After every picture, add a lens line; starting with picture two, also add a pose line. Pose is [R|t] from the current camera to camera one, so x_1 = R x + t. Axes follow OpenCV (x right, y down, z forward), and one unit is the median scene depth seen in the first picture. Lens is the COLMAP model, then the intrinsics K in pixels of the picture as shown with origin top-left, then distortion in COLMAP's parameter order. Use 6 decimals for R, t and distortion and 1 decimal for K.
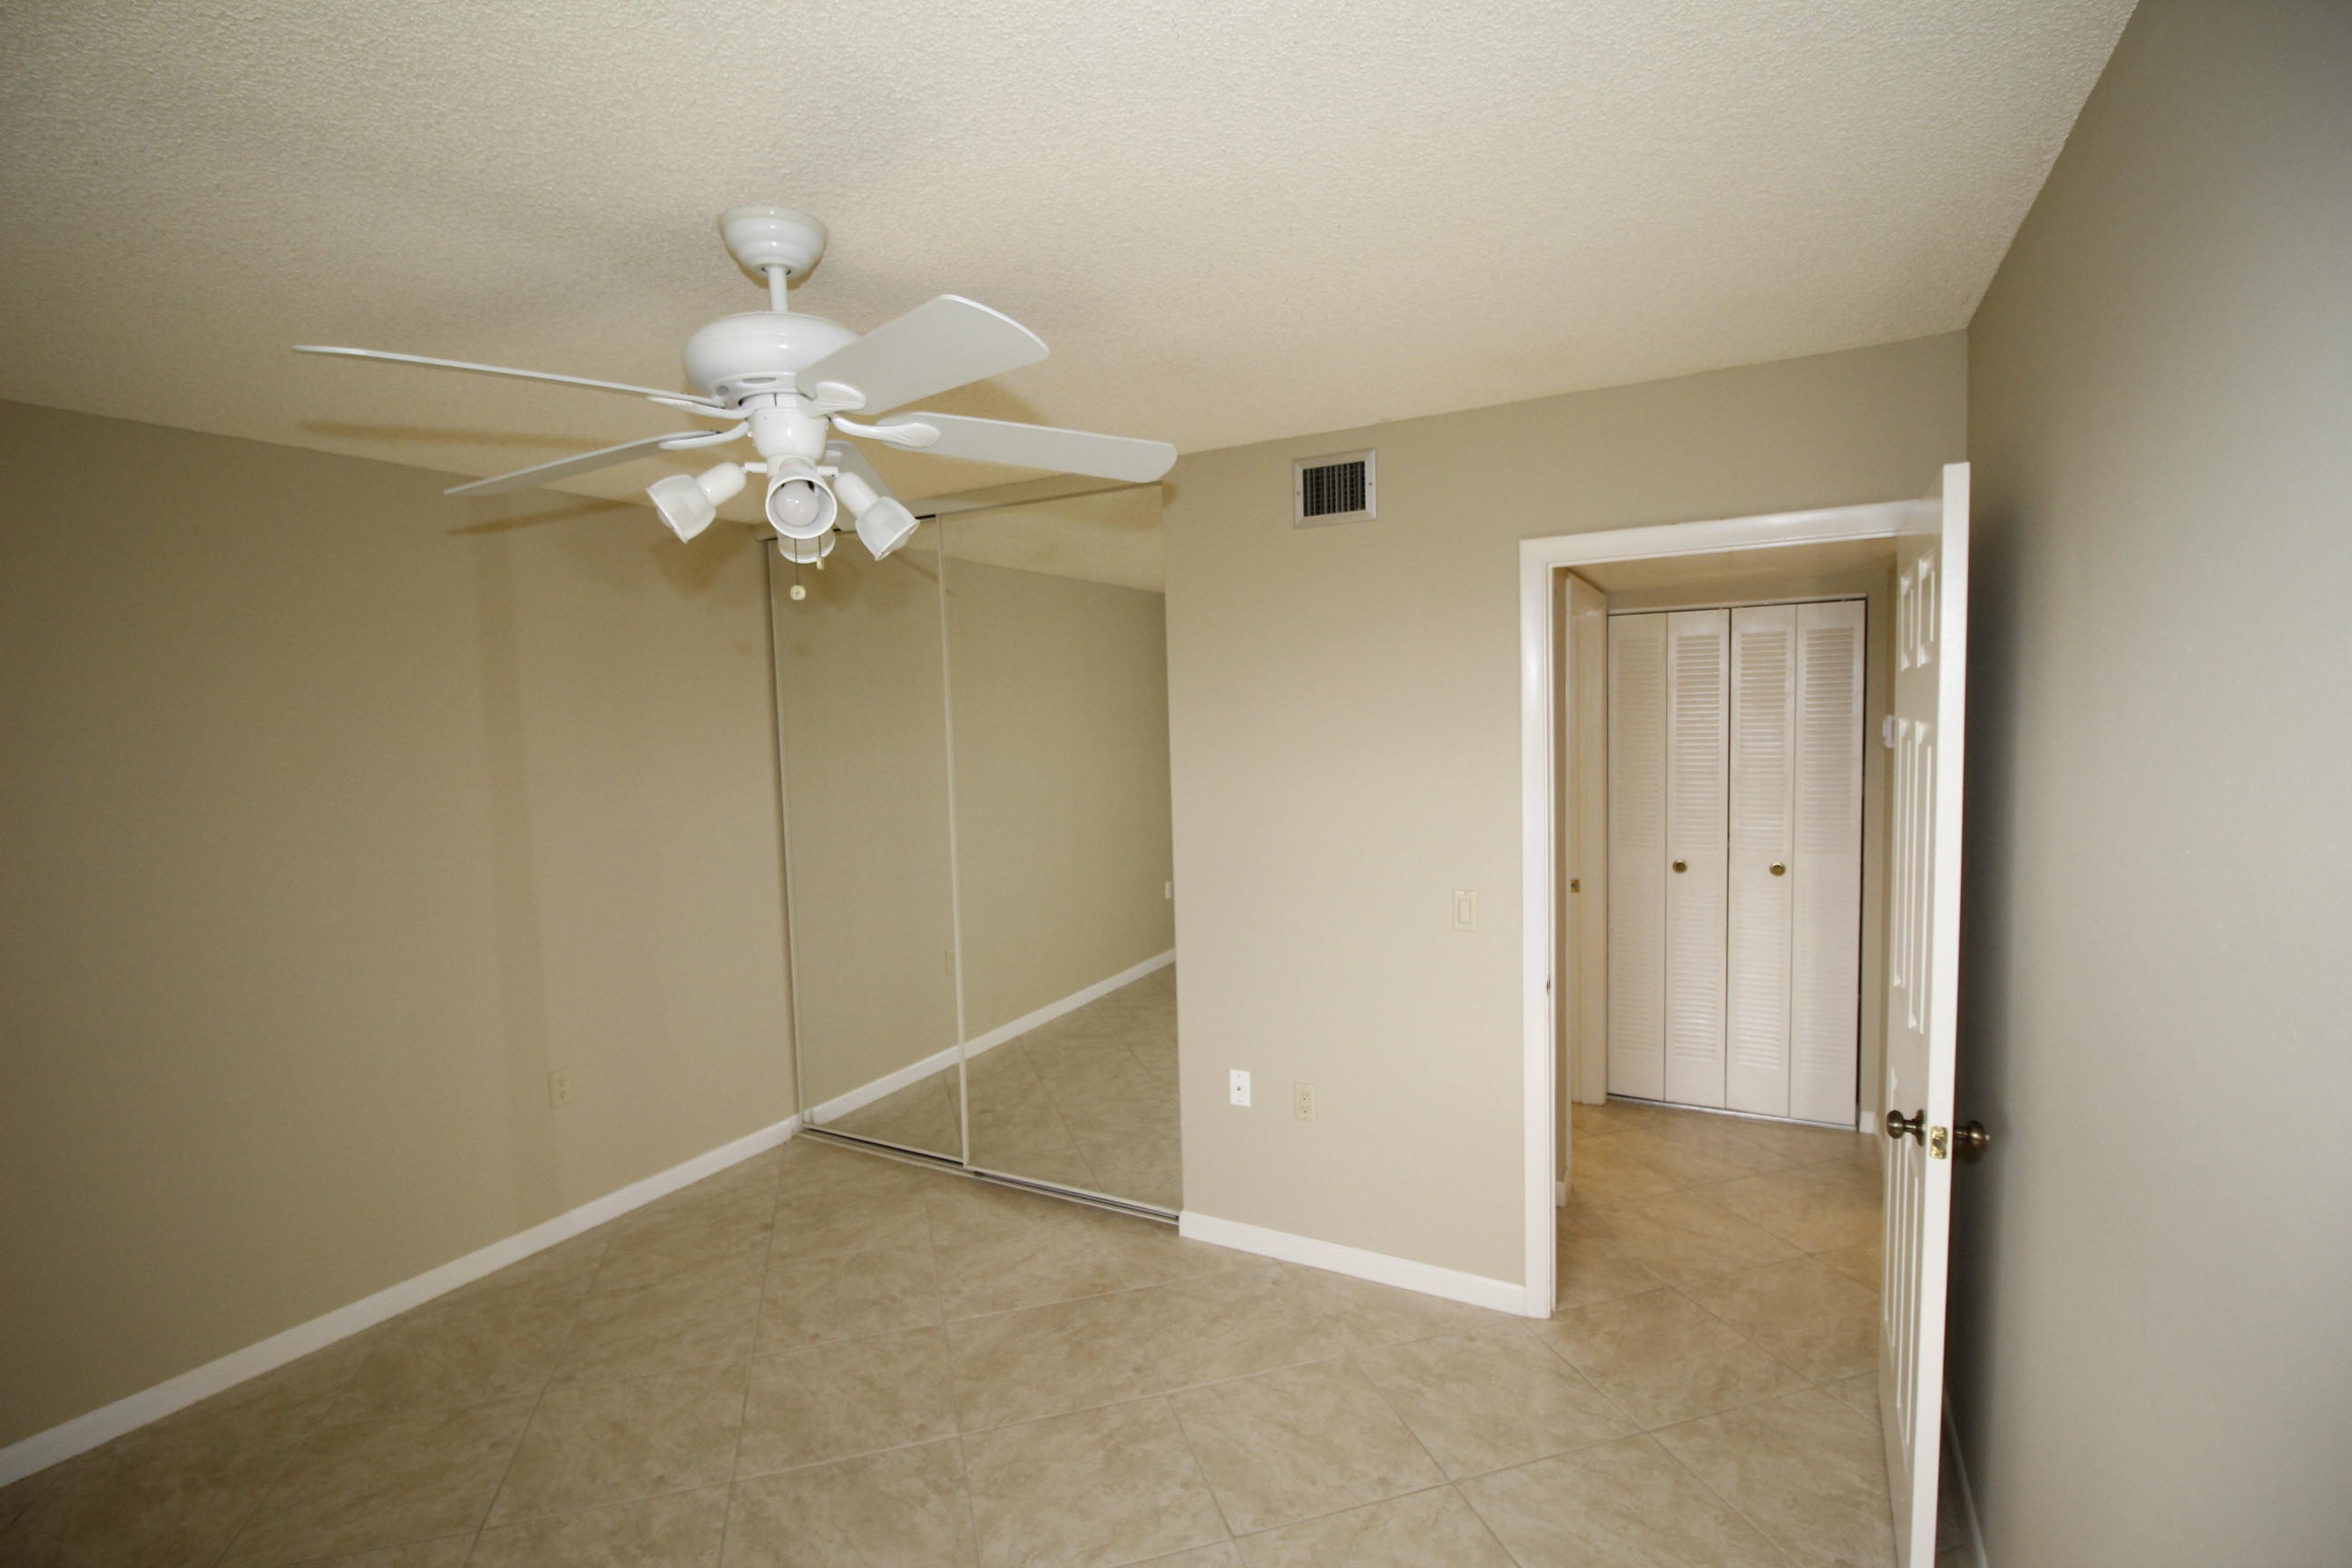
lens RADIAL K [[1084.9, 0, 1176.0], [0, 1084.9, 784.0], [0, 0, 1]] dist [0.000672, -0.012894]
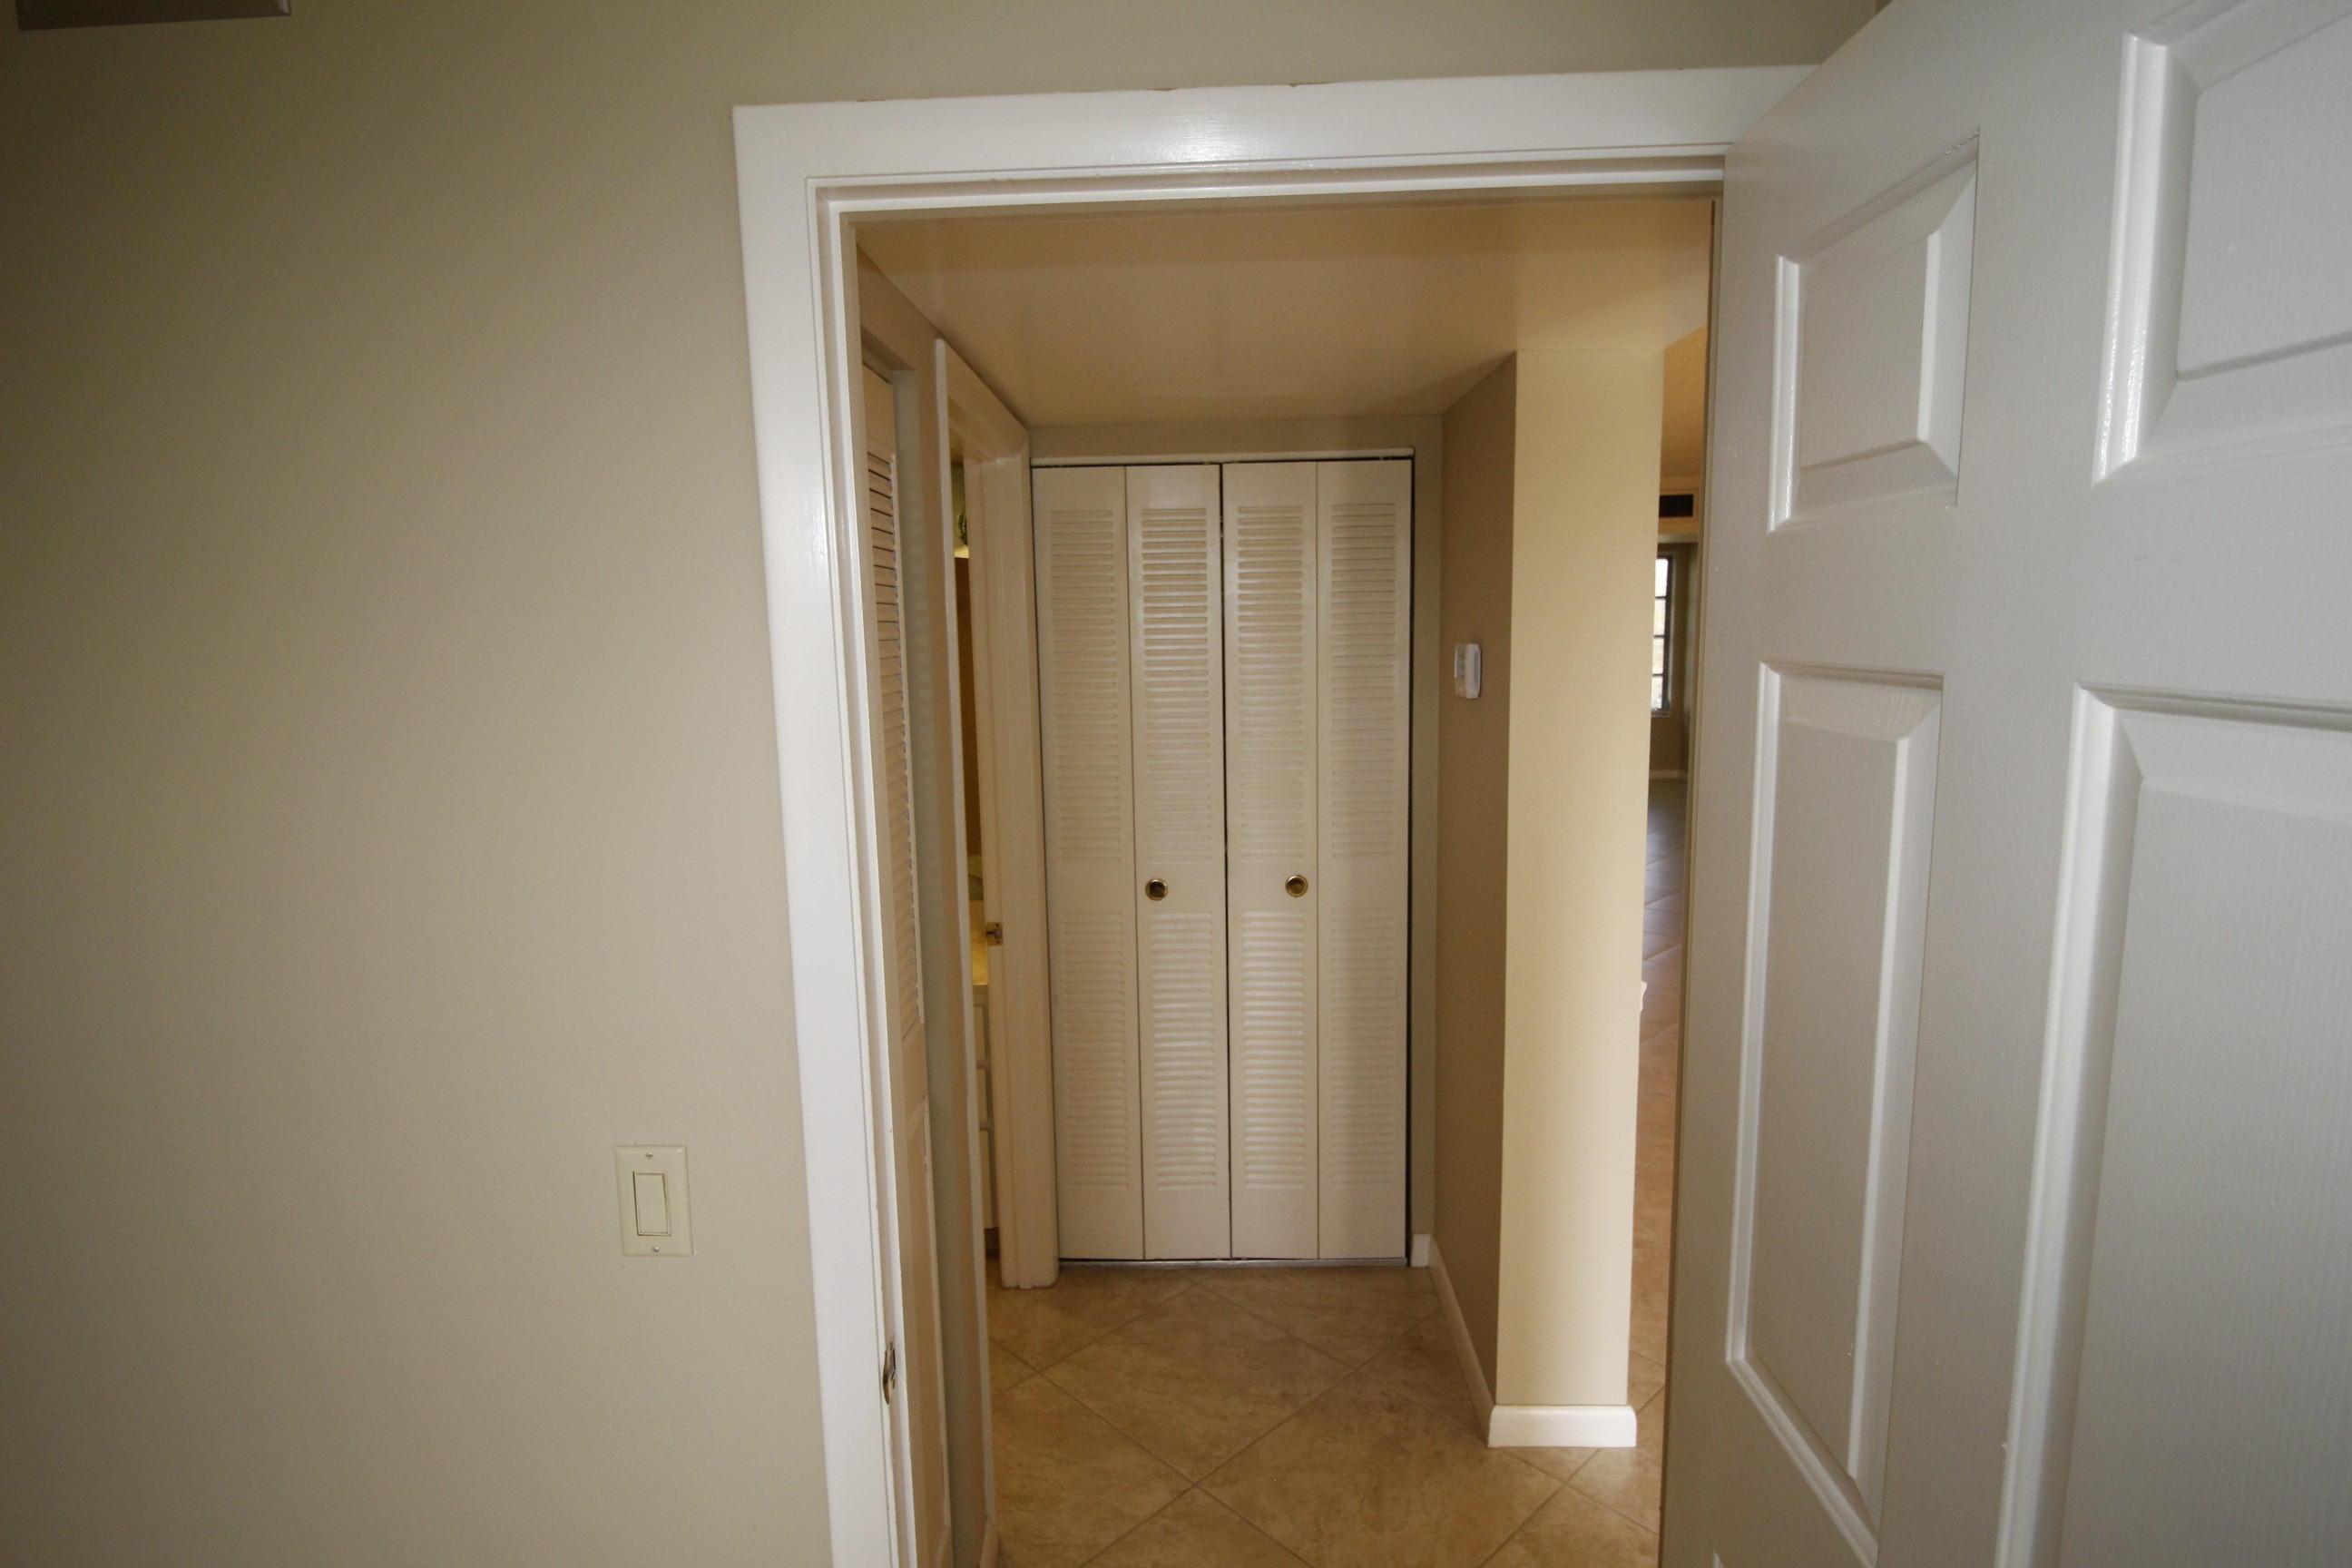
lens RADIAL K [[1181.7, 0, 1176.0], [0, 1181.7, 784.0], [0, 0, 1]] dist [-0.000523, -0.000037]
pose [[0.890061, -0.056603, 0.452313, 0.215675], [0.026529, 0.997011, 0.072564, -0.038786], [-0.455069, -0.052587, 0.888902, 0.496141]]
